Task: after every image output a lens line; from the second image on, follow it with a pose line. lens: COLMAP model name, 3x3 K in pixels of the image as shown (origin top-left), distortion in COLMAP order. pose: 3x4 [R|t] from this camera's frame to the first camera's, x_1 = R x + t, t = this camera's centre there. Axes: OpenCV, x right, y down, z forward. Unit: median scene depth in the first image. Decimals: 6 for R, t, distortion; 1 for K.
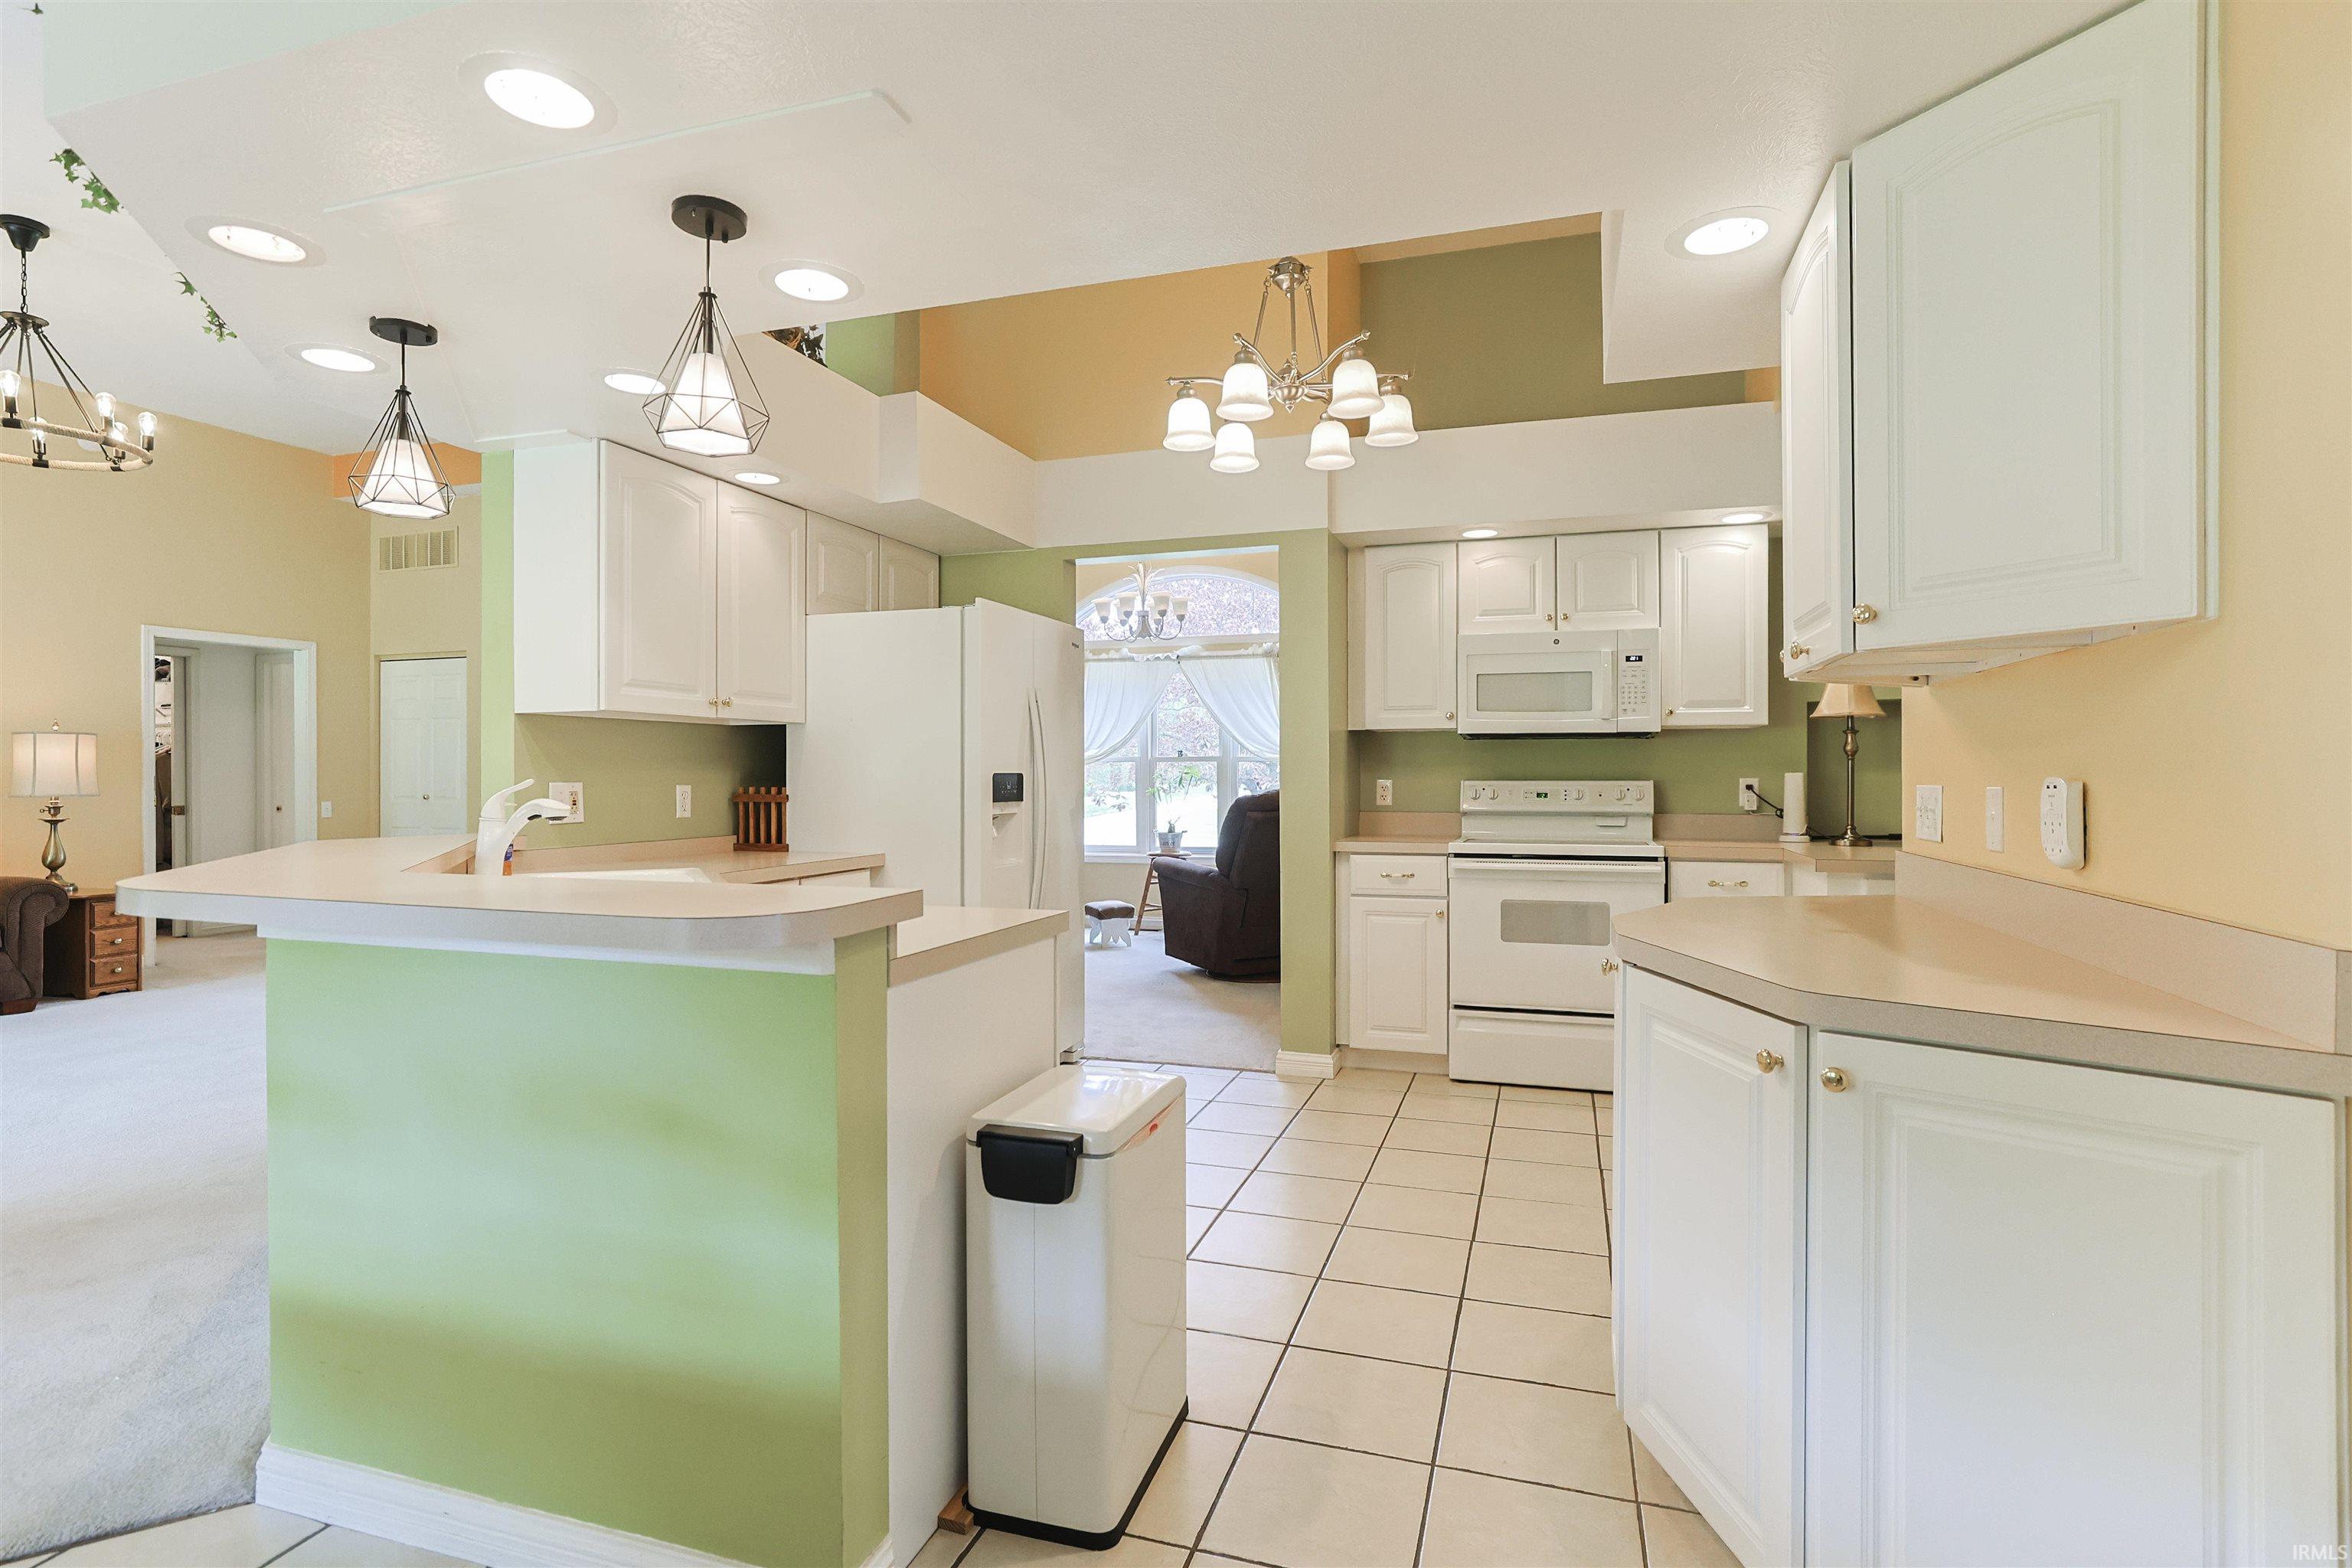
lens RADIAL K [[1138.6, 0, 1195.9], [0, 1138.6, 778.8], [0, 0, 1]] dist [-0.003414, 0.000684]
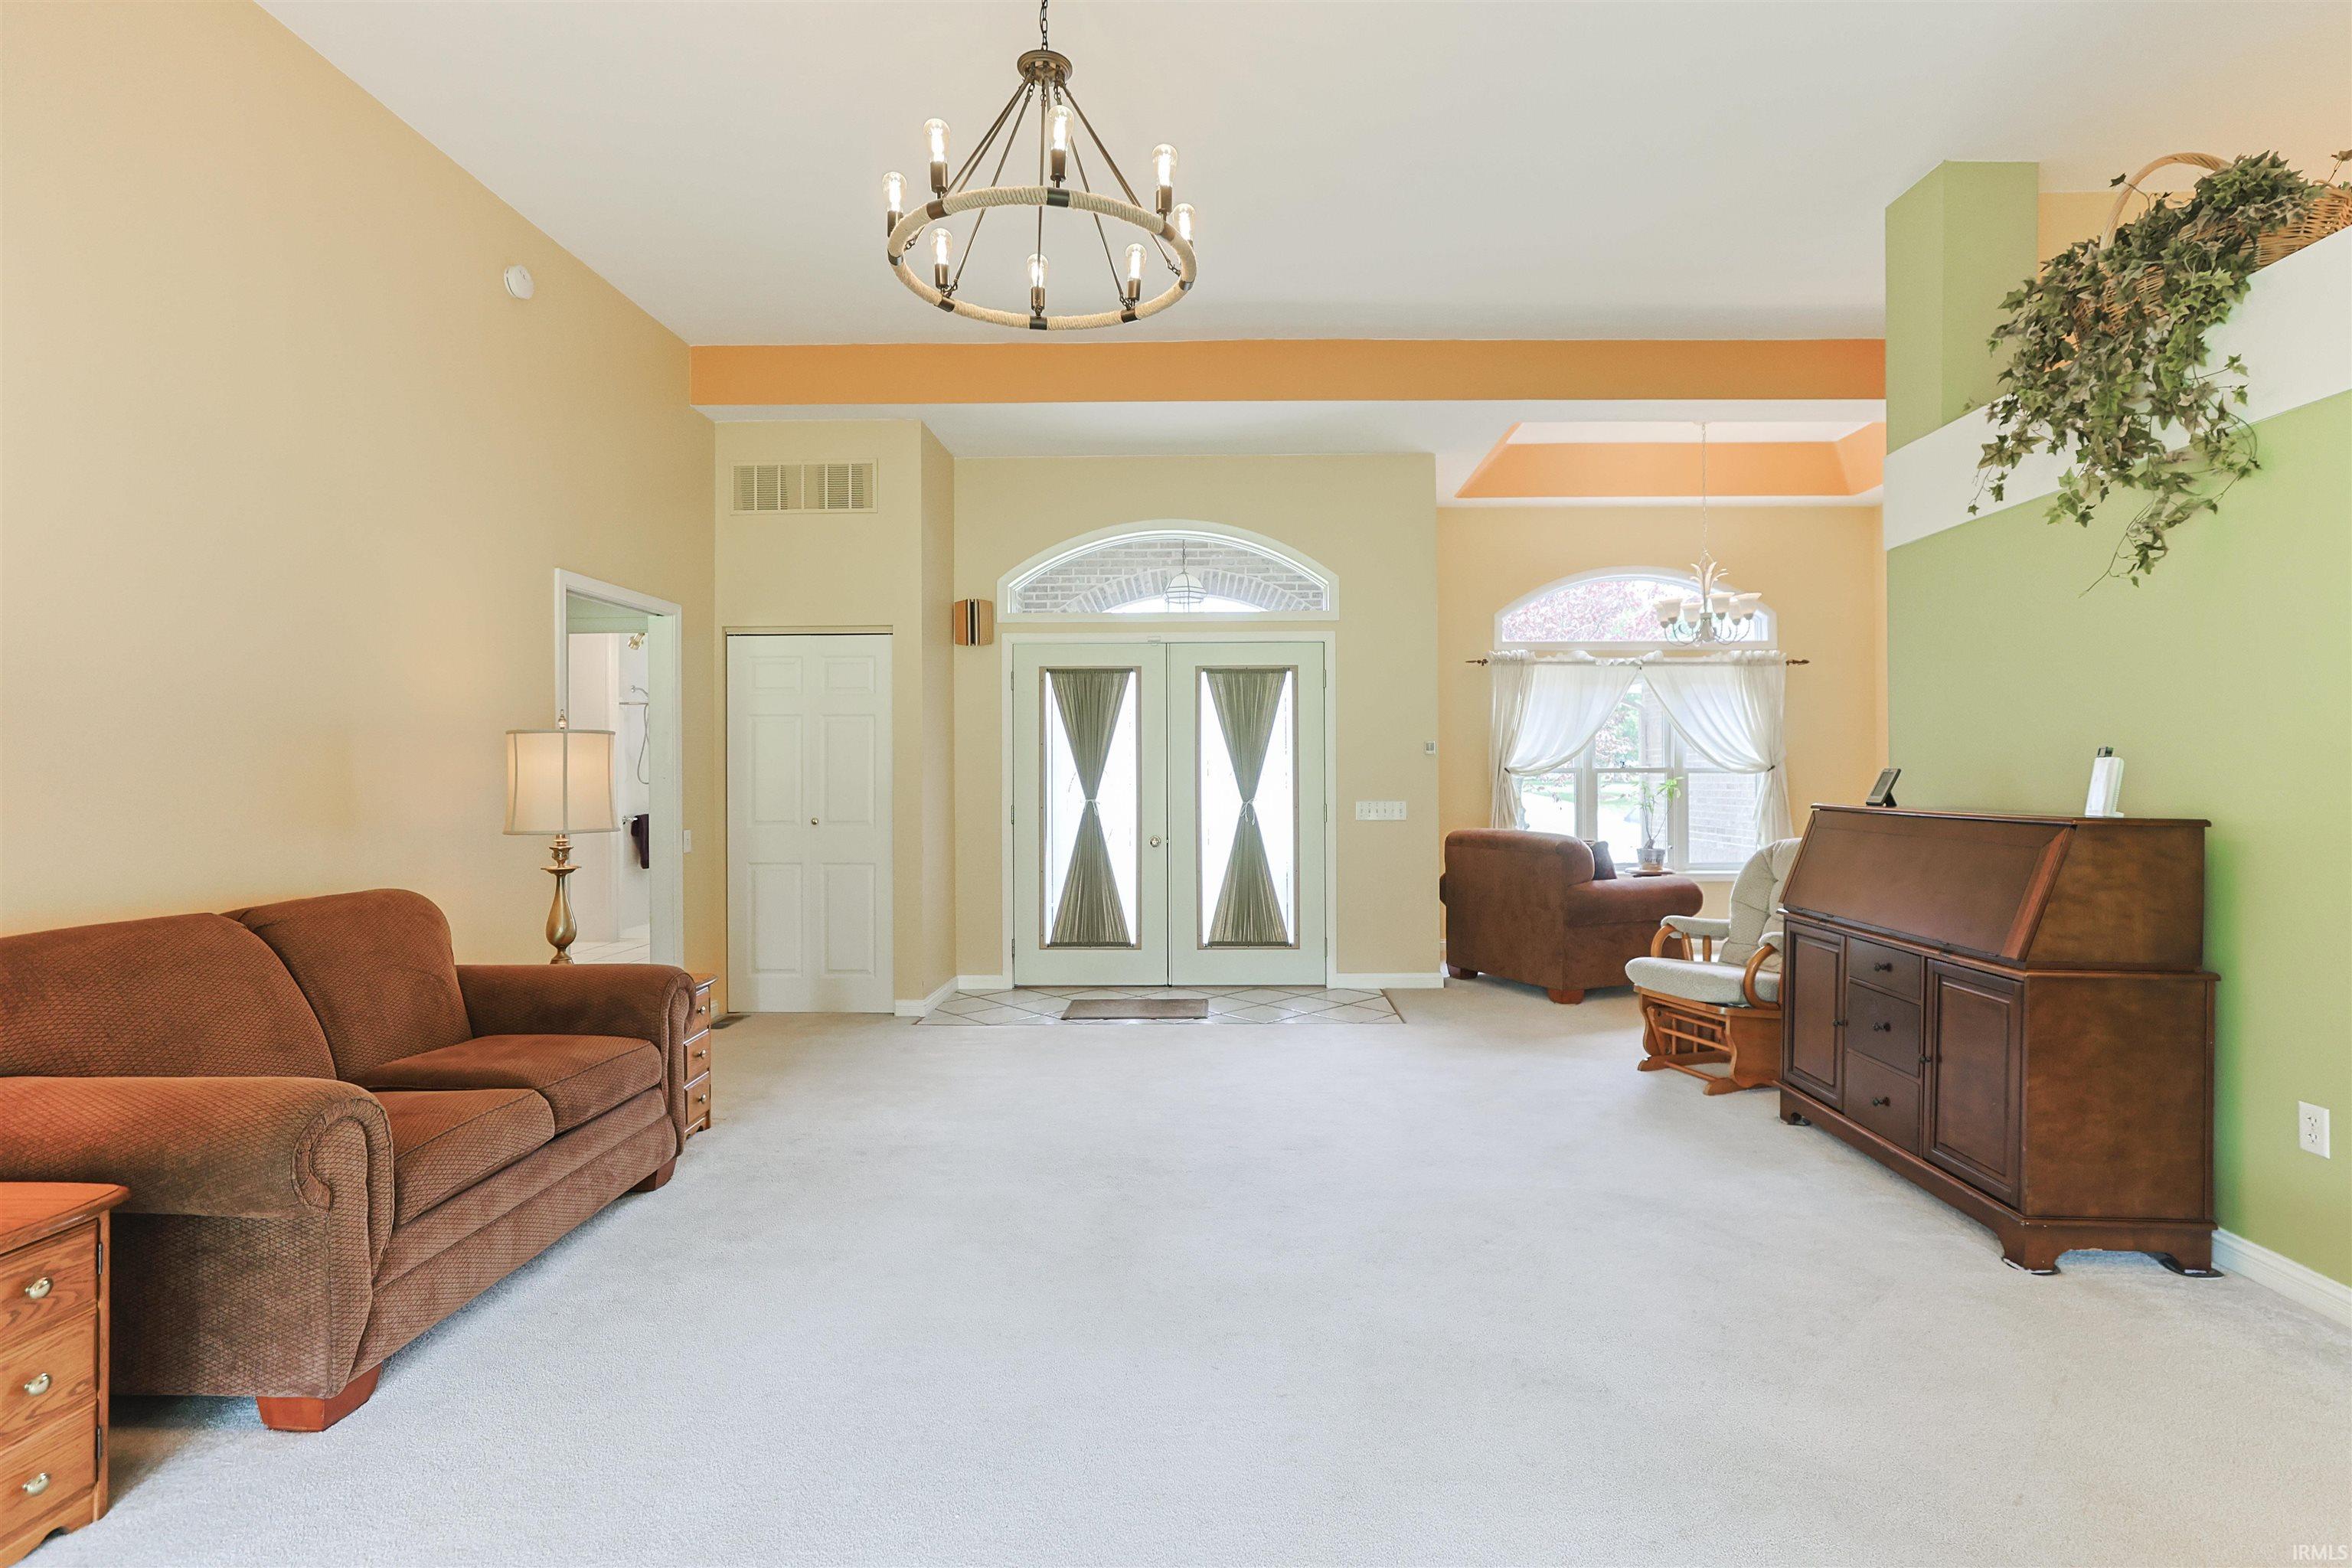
lens RADIAL K [[1107.7, 0, 1187.7], [0, 1107.7, 769.1], [0, 0, 1]] dist [-0.027091, 0.018057]
pose [[0.954667, 0.001761, 0.297670, -1.168203], [0.001161, 0.999953, -0.009639, -0.017773], [-0.297673, 0.009548, 0.954620, 0.429207]]
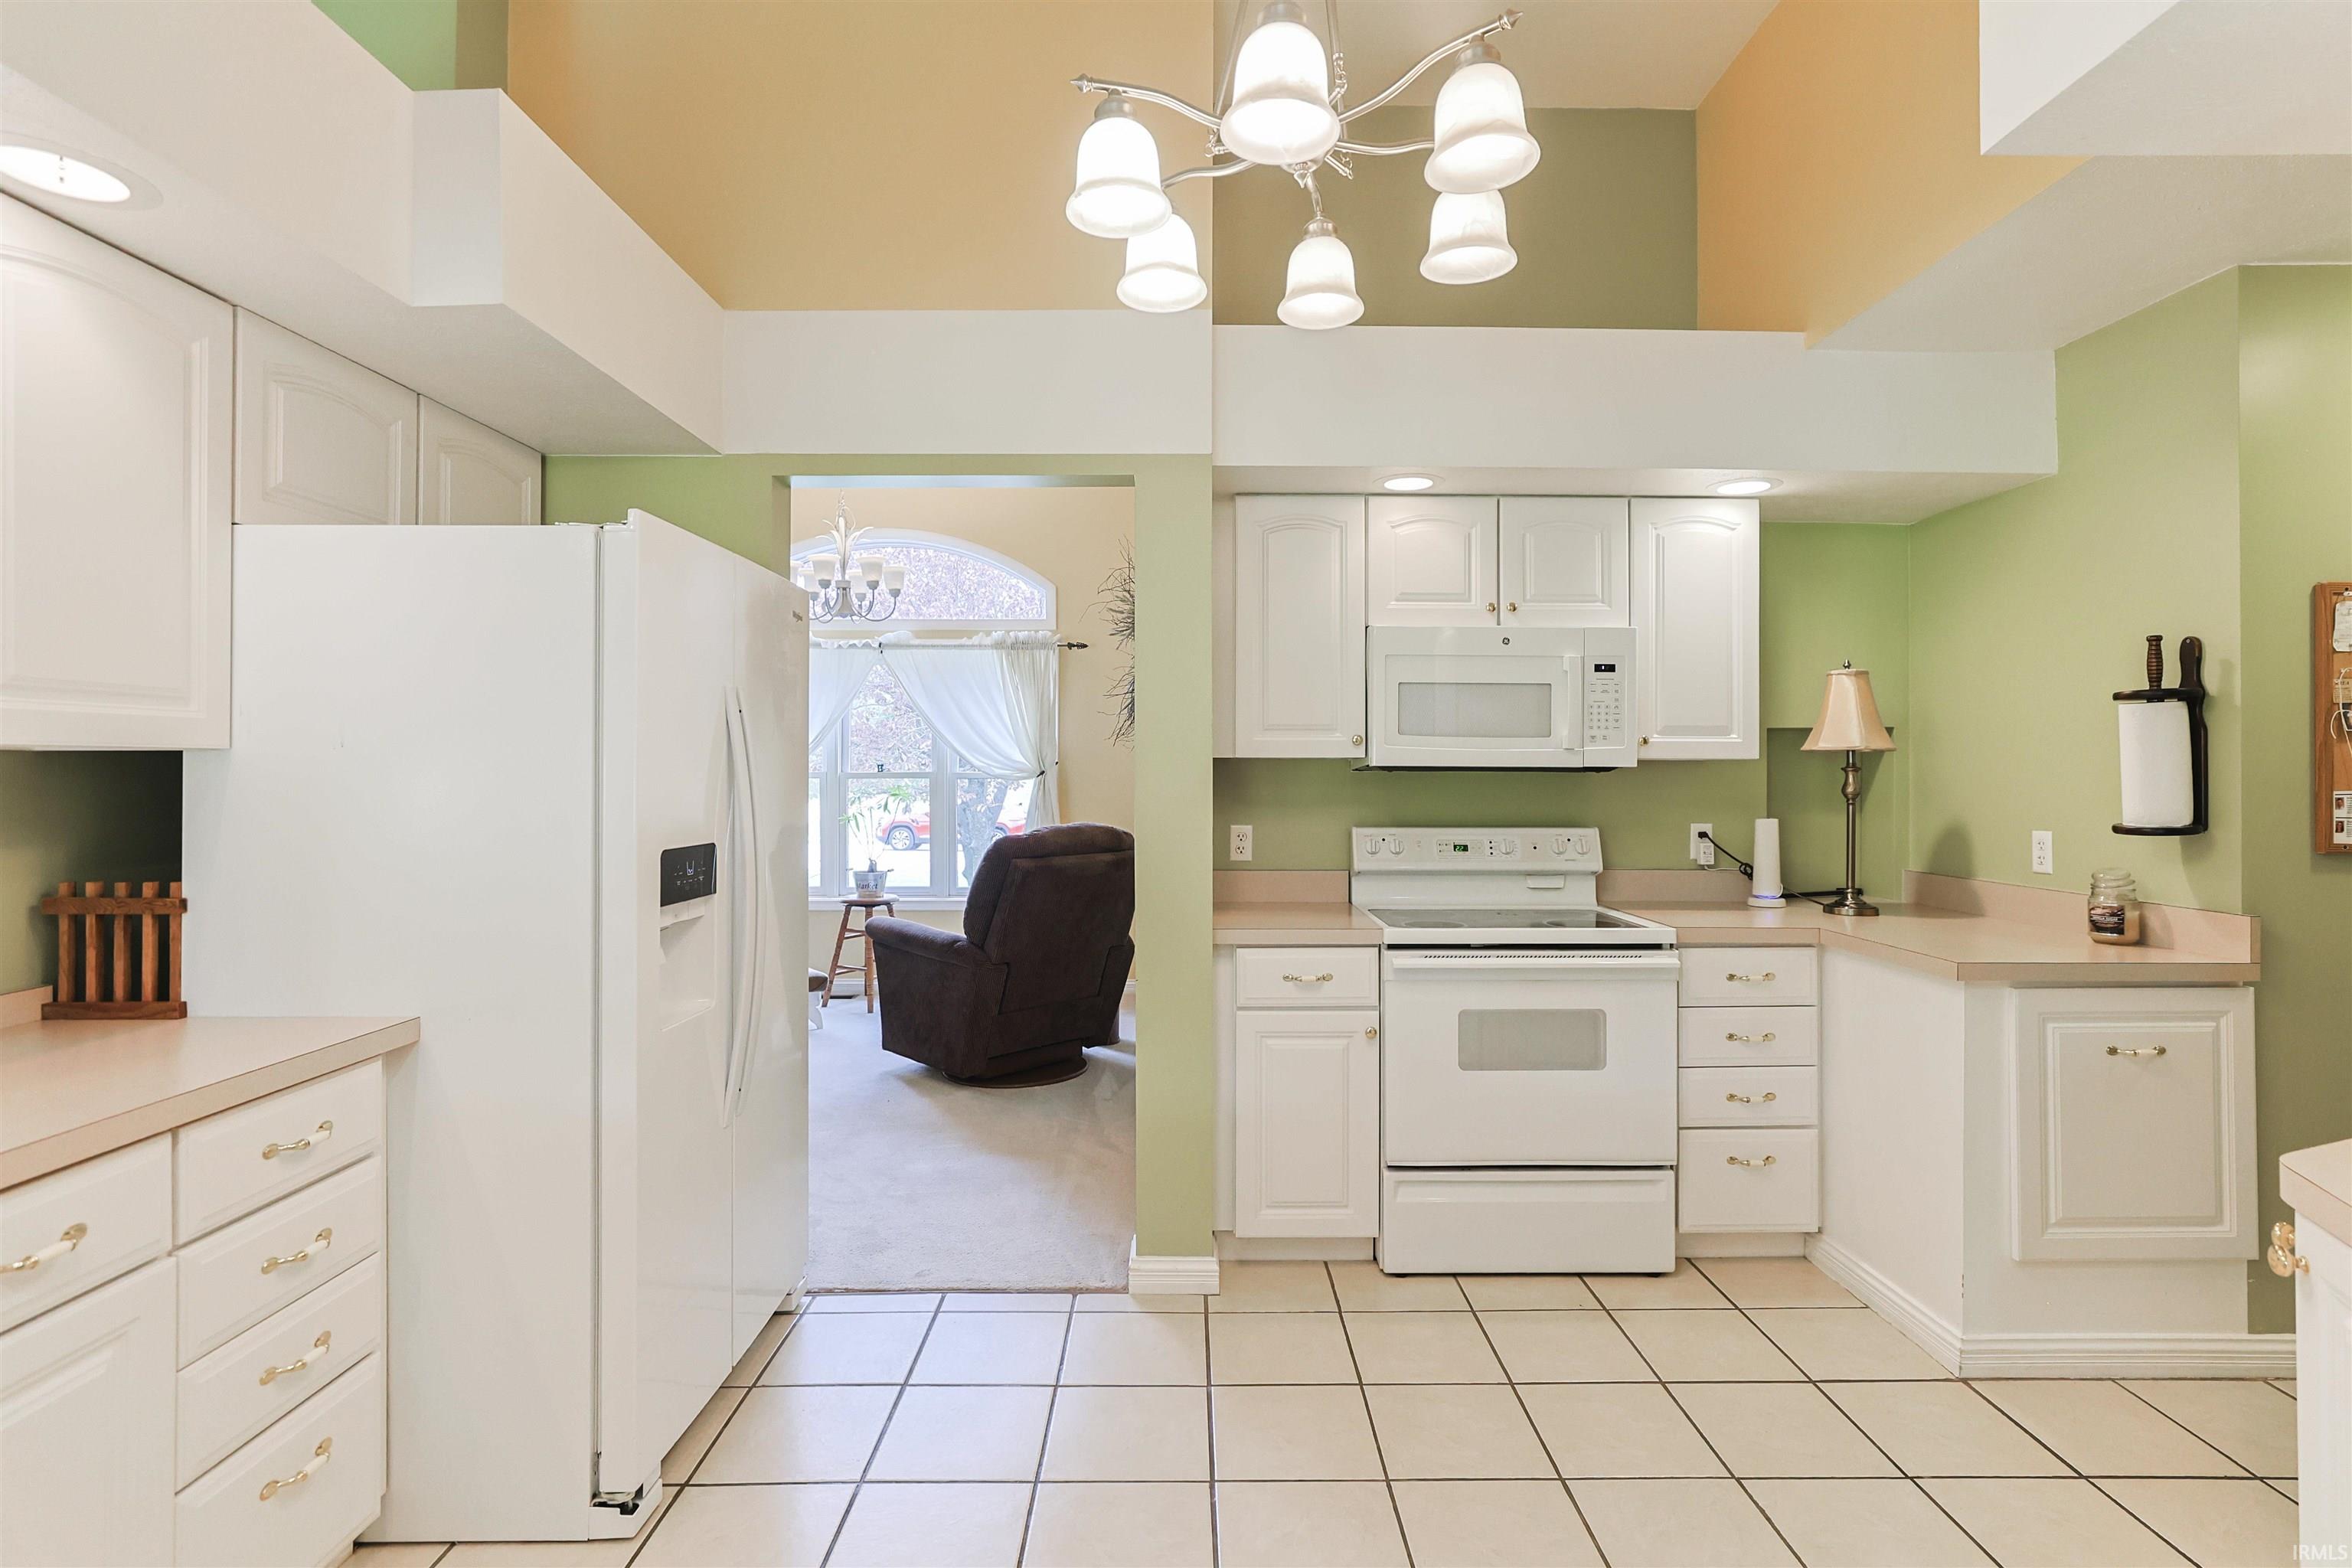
lens RADIAL K [[1107.7, 0, 1187.7], [0, 1107.7, 769.1], [0, 0, 1]] dist [-0.027091, 0.018057]
pose [[0.949949, 0.003396, 0.312387, -0.093456], [-0.002264, 0.999989, -0.003987, -0.035204], [-0.312397, 0.003080, 0.949947, 0.390232]]
